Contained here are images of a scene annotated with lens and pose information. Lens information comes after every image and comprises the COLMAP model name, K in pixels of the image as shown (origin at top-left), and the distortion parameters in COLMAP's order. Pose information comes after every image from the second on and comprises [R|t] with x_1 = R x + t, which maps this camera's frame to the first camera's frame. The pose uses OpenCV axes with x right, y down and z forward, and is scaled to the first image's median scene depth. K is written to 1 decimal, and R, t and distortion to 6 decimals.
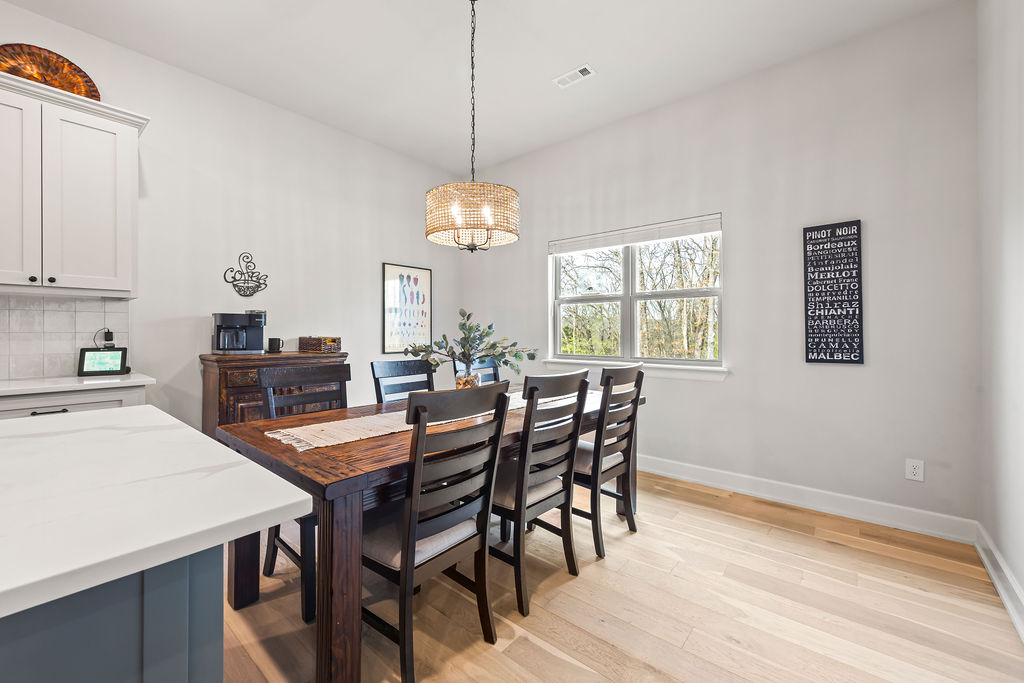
lens RADIAL K [[424.3, 0, 511.1], [0, 424.3, 333.5], [0, 0, 1]] dist [0.001497, 0.000221]
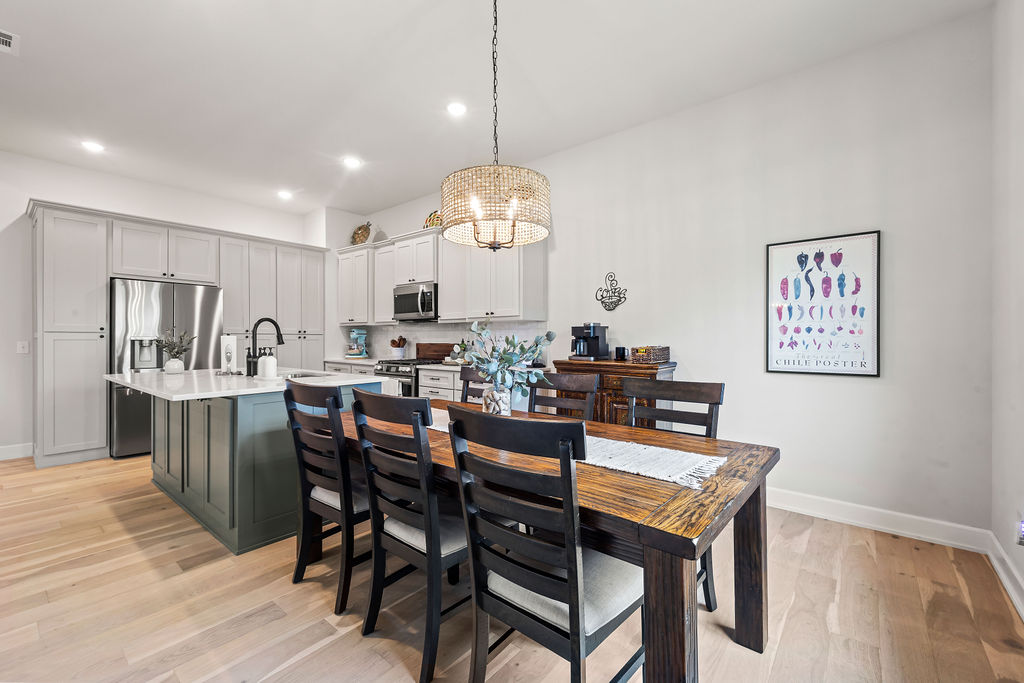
lens RADIAL K [[424.6, 0, 509.0], [0, 424.6, 353.0], [0, 0, 1]] dist [-0.001410, -0.000053]
pose [[-0.002416, 0.027355, -0.999623, 0.576021], [-0.006926, 0.999601, 0.027372, -0.001559], [0.999973, 0.006989, -0.002225, 0.781925]]
